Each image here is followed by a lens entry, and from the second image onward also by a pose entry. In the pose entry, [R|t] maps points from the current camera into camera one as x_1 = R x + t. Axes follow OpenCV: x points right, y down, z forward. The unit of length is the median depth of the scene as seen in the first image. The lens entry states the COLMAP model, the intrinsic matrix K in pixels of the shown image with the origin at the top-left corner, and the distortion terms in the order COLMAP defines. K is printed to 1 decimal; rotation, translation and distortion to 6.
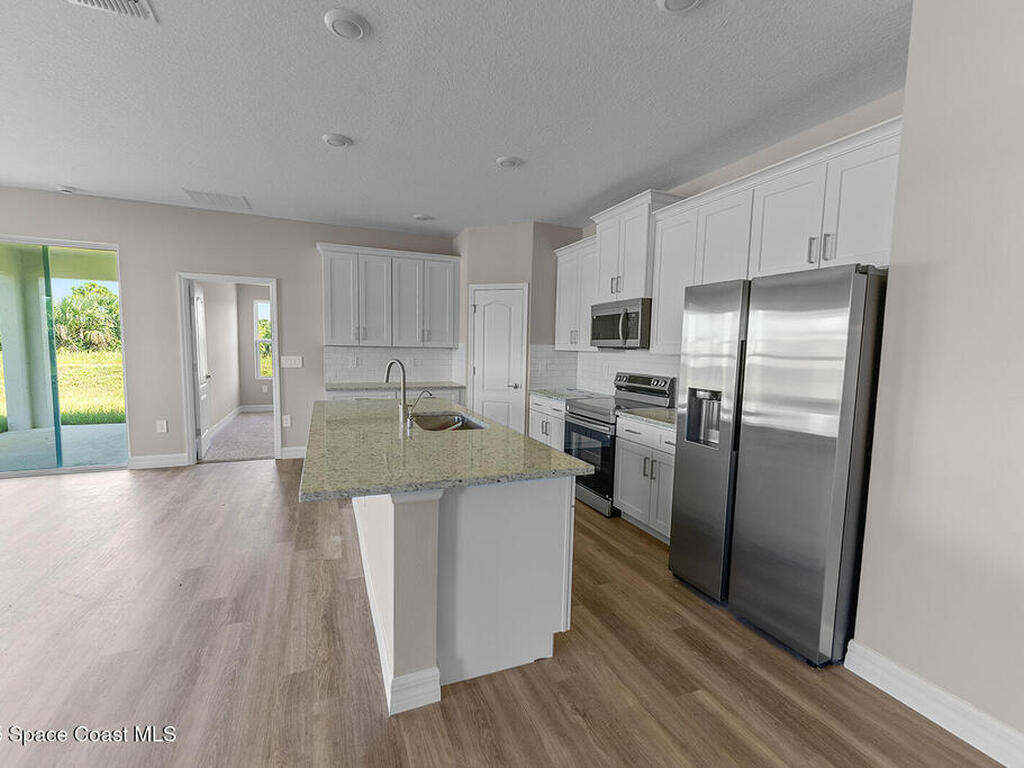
lens RADIAL K [[451.8, 0, 512.0], [0, 451.8, 384.0], [0, 0, 1]] dist [0.001709, 0.000125]
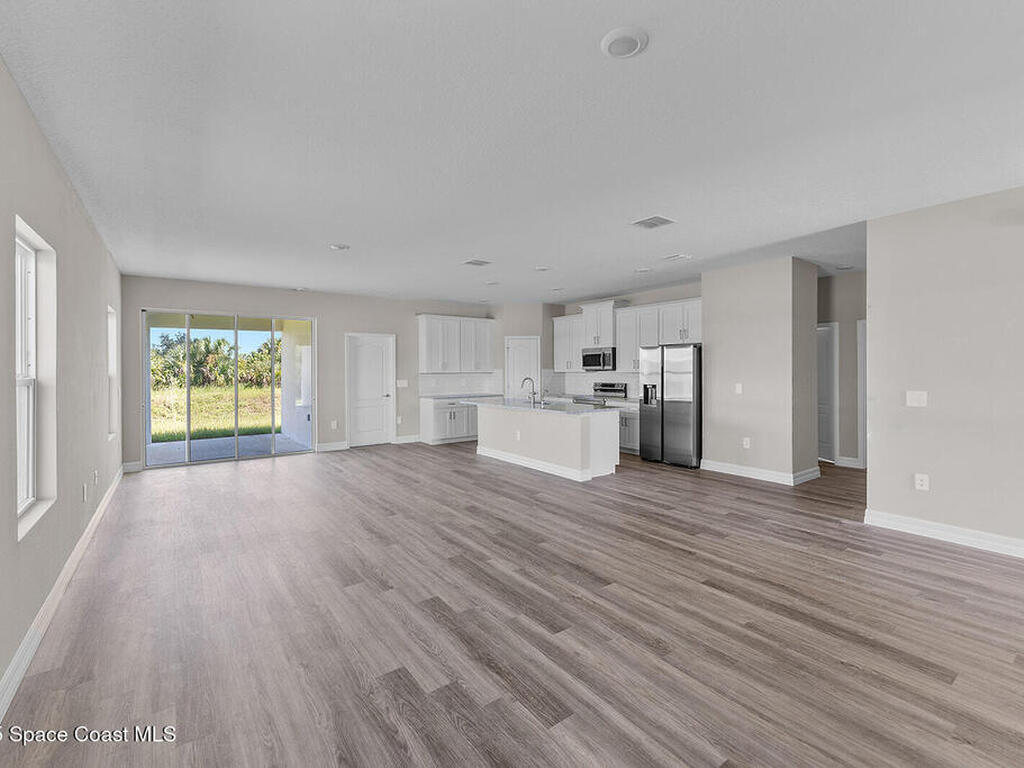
lens RADIAL K [[460.7, 0, 509.2], [0, 460.7, 366.7], [0, 0, 1]] dist [0.002939, 0.000216]
pose [[0.972036, -0.027171, 0.233255, -0.664088], [0.047016, 0.995690, -0.079943, 0.054780], [-0.230077, 0.088674, 0.969124, -0.963976]]
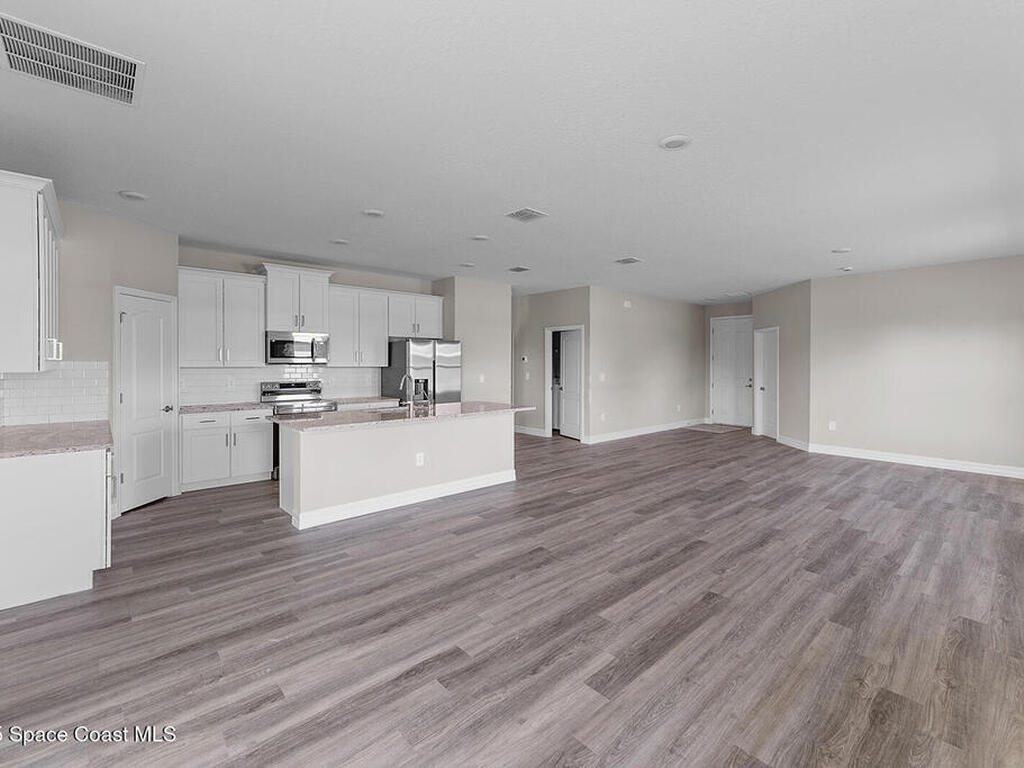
lens RADIAL K [[460.7, 0, 509.2], [0, 460.7, 366.7], [0, 0, 1]] dist [0.002939, 0.000216]
pose [[-0.332998, -0.032269, 0.942375, -1.416285], [0.066097, 0.996157, 0.057467, -0.114205], [-0.940608, 0.081425, -0.329585, 0.866703]]
